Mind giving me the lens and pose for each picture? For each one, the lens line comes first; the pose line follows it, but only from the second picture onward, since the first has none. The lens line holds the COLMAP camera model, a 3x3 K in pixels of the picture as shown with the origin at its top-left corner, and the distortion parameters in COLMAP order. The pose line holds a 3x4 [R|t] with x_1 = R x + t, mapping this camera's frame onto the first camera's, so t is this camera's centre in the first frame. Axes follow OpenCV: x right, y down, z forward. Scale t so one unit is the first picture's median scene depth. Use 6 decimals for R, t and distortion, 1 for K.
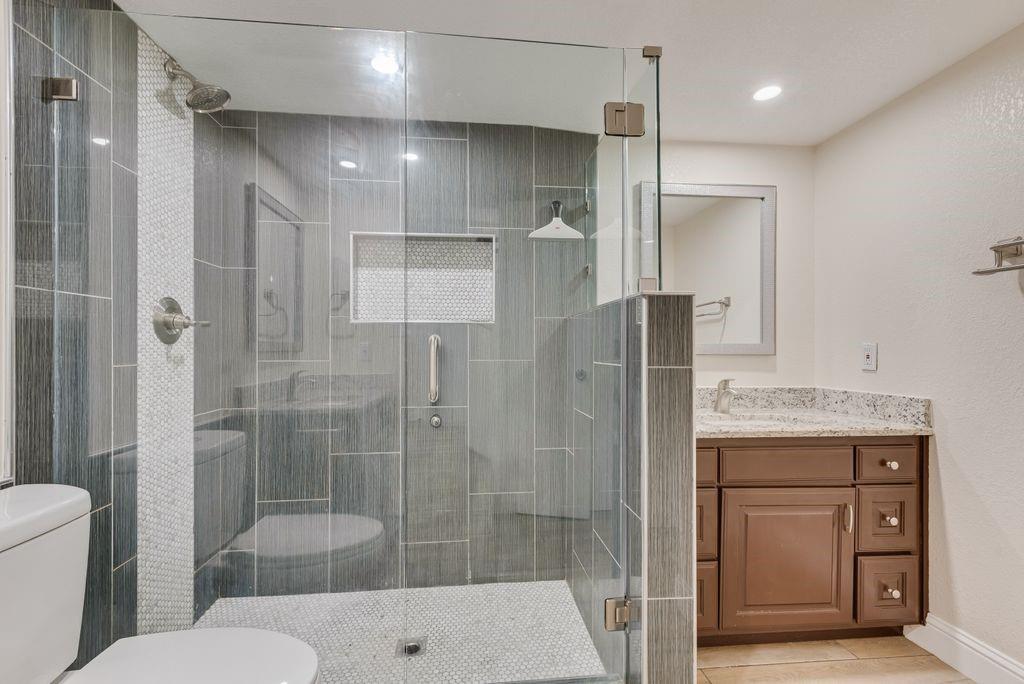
lens RADIAL K [[473.1, 0, 516.9], [0, 473.1, 348.5], [0, 0, 1]] dist [0.013693, -0.000605]
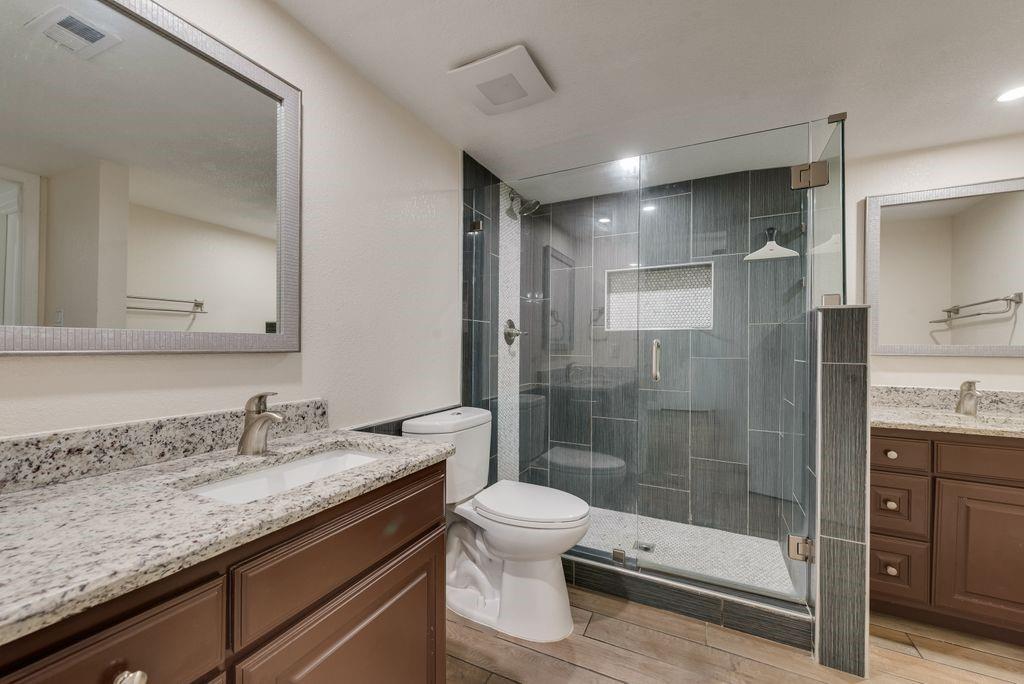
lens RADIAL K [[400.4, 0, 506.4], [0, 400.4, 348.4], [0, 0, 1]] dist [0.012812, -0.001667]
pose [[0.837087, 0.006774, -0.547028, 0.089361], [-0.007131, 0.999973, 0.001470, 0.001742], [0.547023, 0.002670, 0.837113, -0.253938]]
